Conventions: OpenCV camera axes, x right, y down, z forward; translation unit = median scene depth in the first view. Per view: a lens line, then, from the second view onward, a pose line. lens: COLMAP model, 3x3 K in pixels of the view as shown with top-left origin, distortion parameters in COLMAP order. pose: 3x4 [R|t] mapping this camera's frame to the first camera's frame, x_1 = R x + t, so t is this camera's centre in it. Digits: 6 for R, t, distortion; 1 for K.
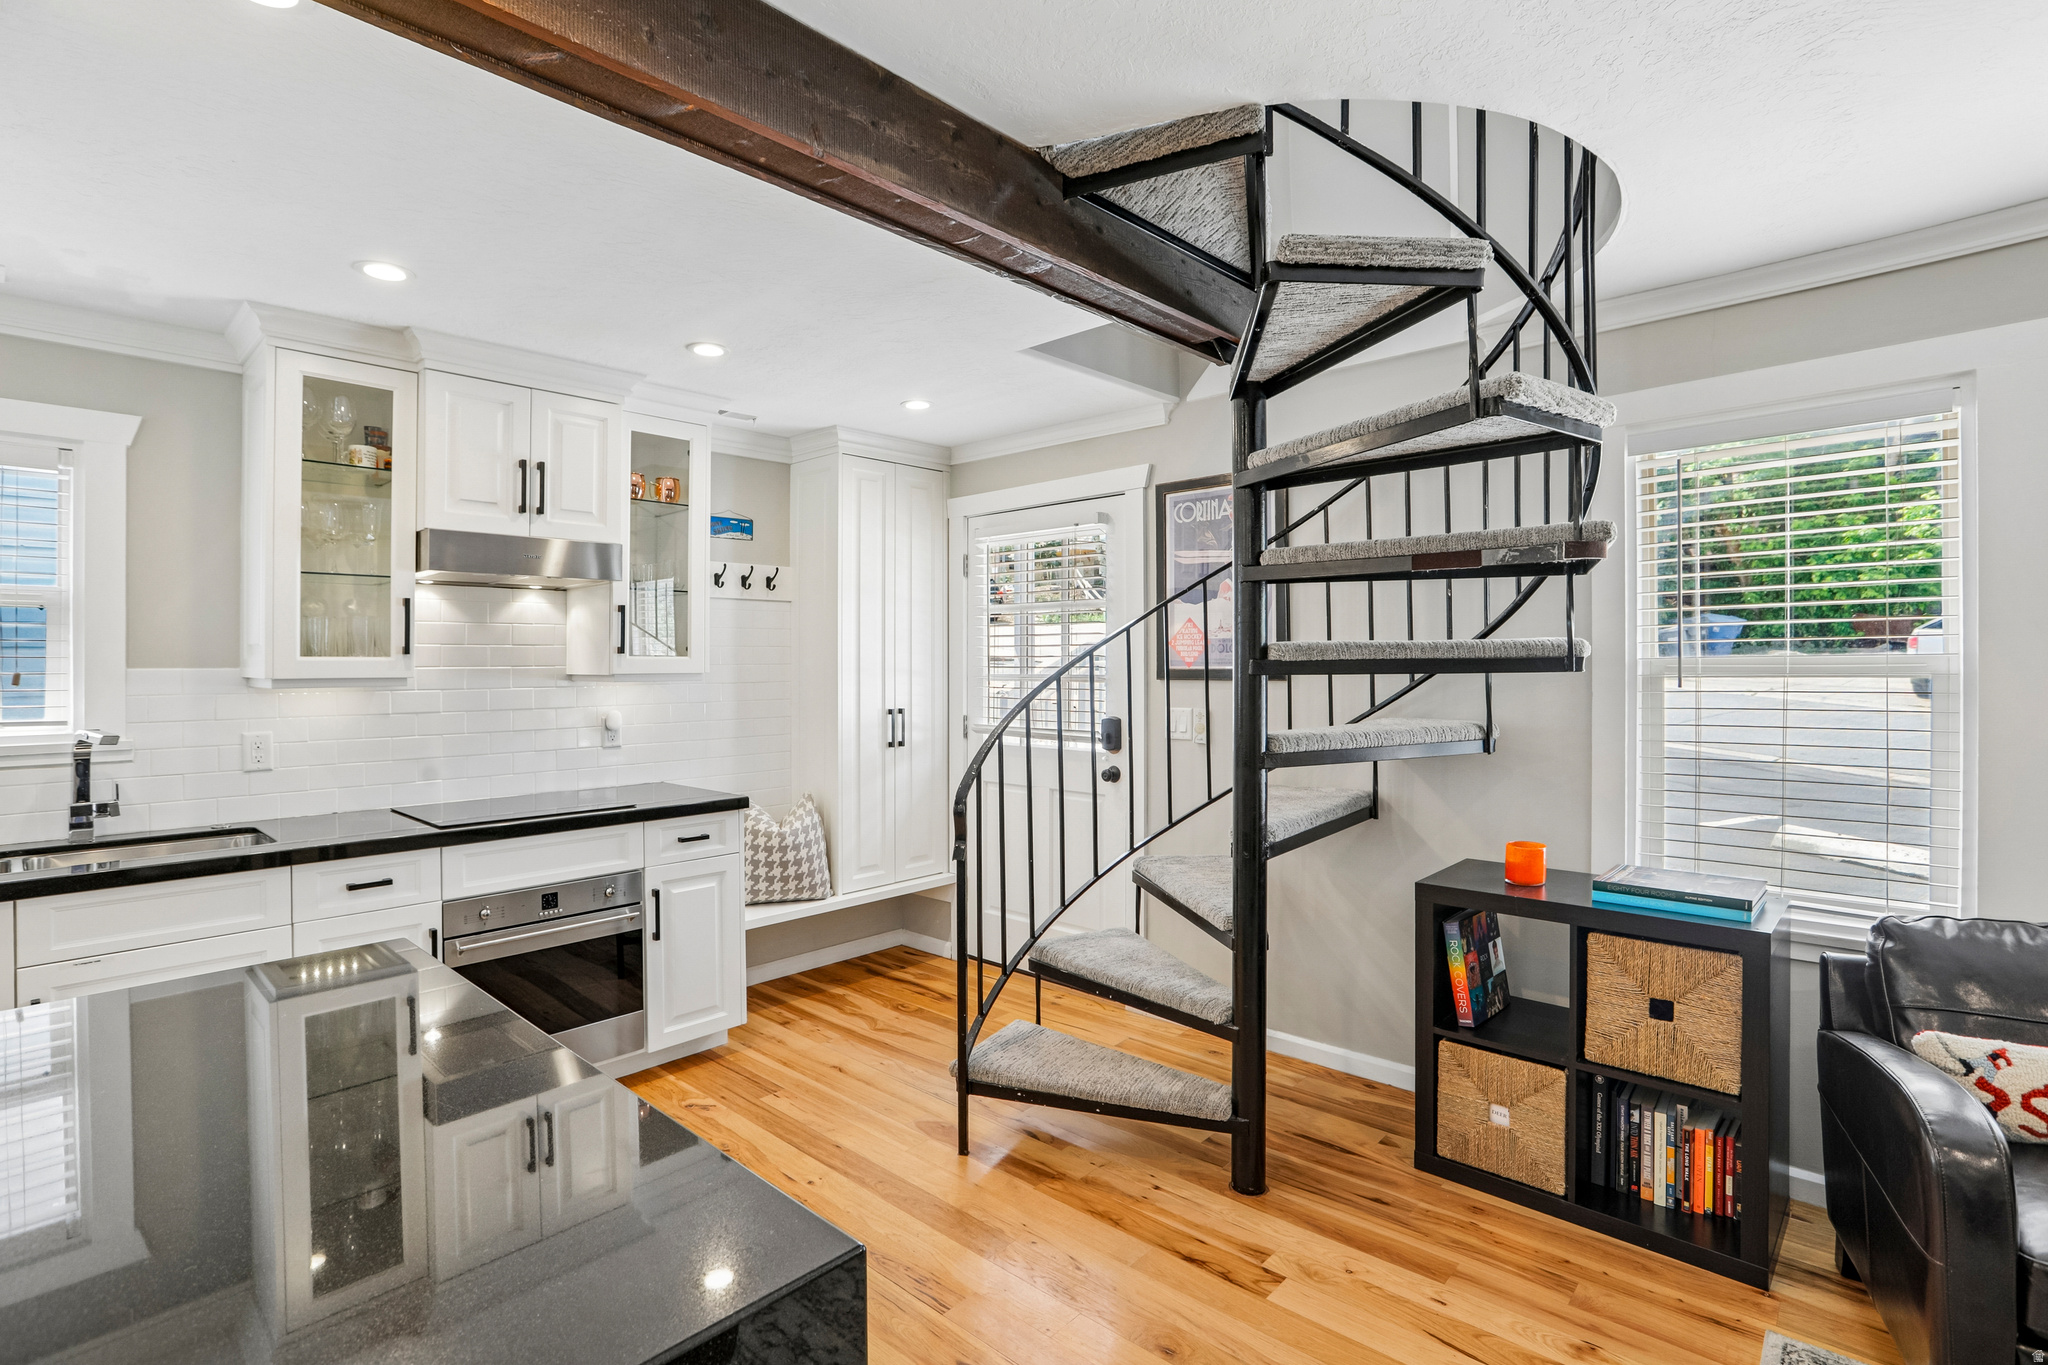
lens RADIAL K [[992.6, 0, 994.5], [0, 992.6, 668.8], [0, 0, 1]] dist [-0.036050, 0.010899]
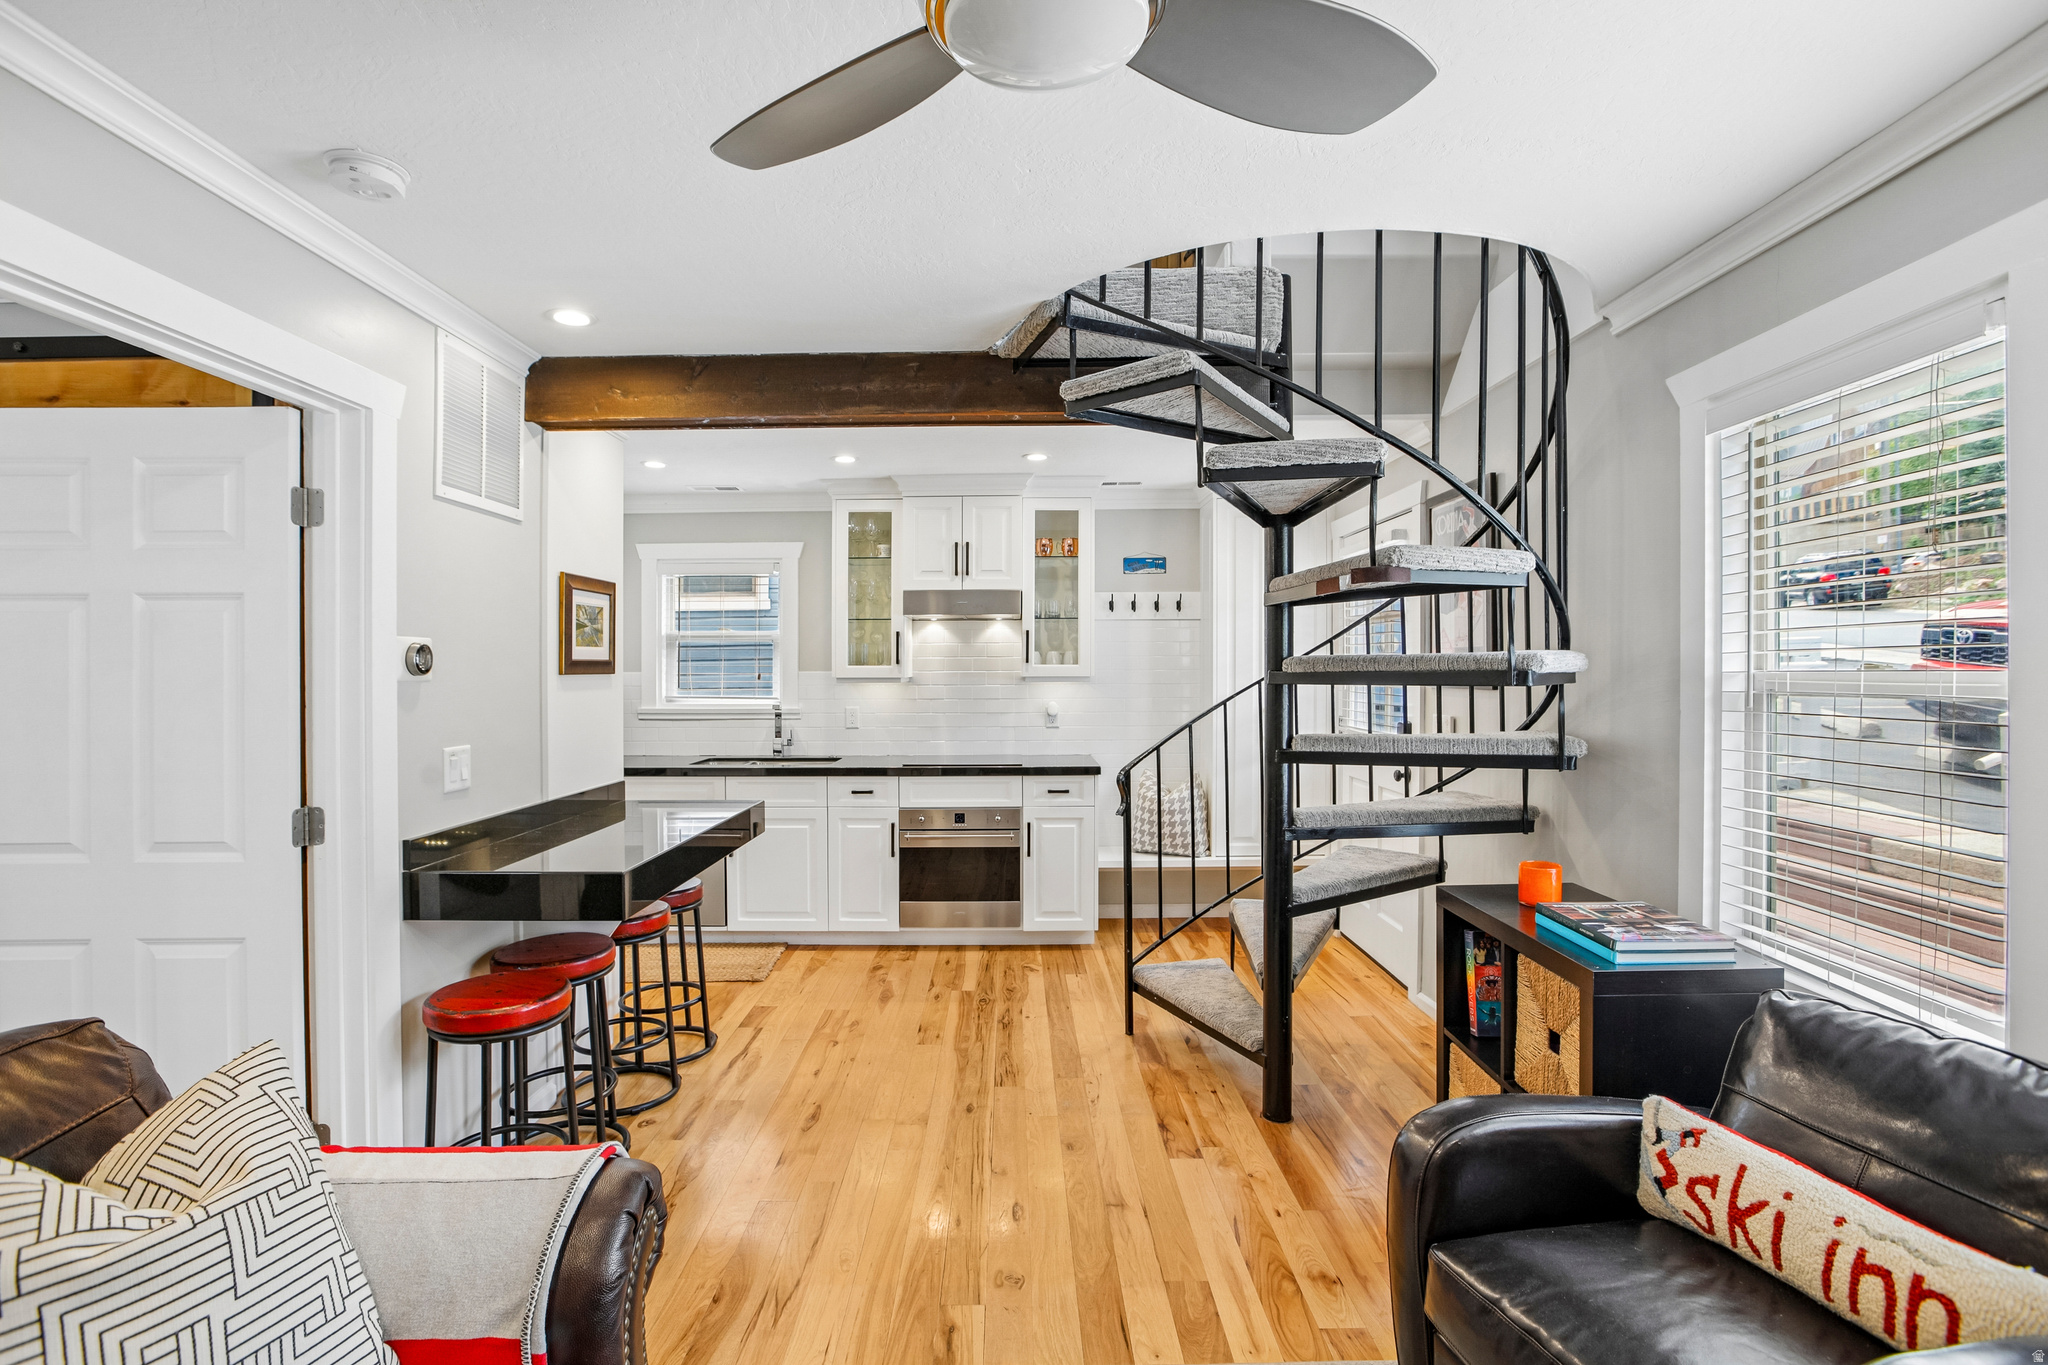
lens RADIAL K [[970.3, 0, 1000.9], [0, 970.3, 696.8], [0, 0, 1]] dist [-0.052631, 0.027397]
pose [[0.680302, 0.025463, -0.732489, 0.693674], [-0.003049, 0.999486, 0.031913, -0.011195], [0.732925, -0.019477, 0.680030, -0.018964]]
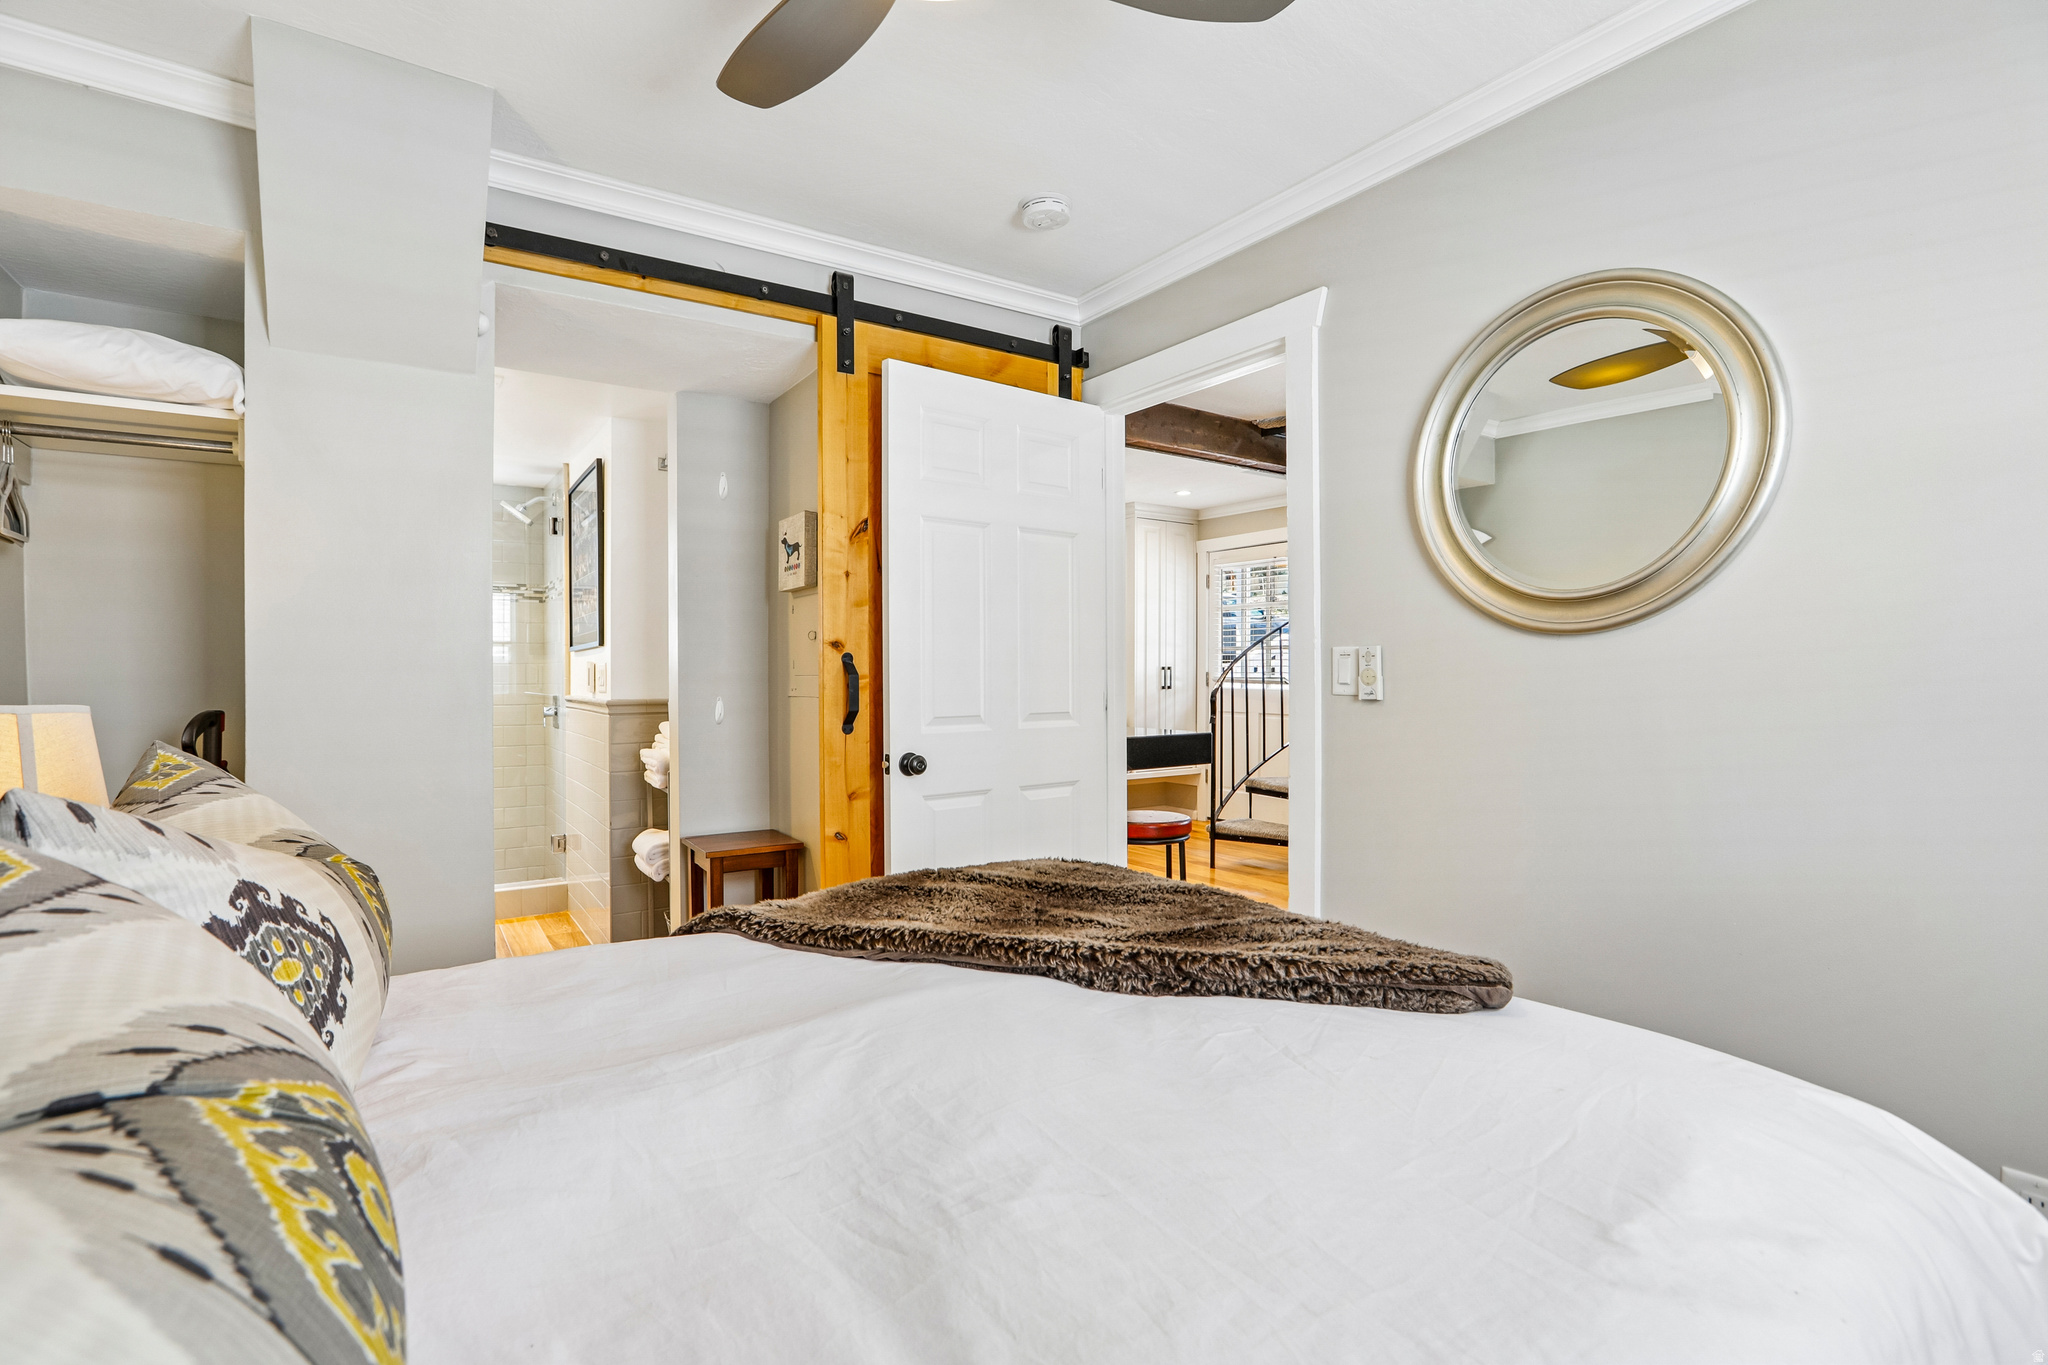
lens RADIAL K [[963.0, 0, 1032.1], [0, 963.0, 684.1], [0, 0, 1]] dist [-0.063406, 0.041533]
pose [[0.983168, 0.005066, -0.182632, -0.033553], [-0.003806, 0.999966, 0.007250, 0.080846], [0.182662, -0.006433, 0.983155, -0.897778]]
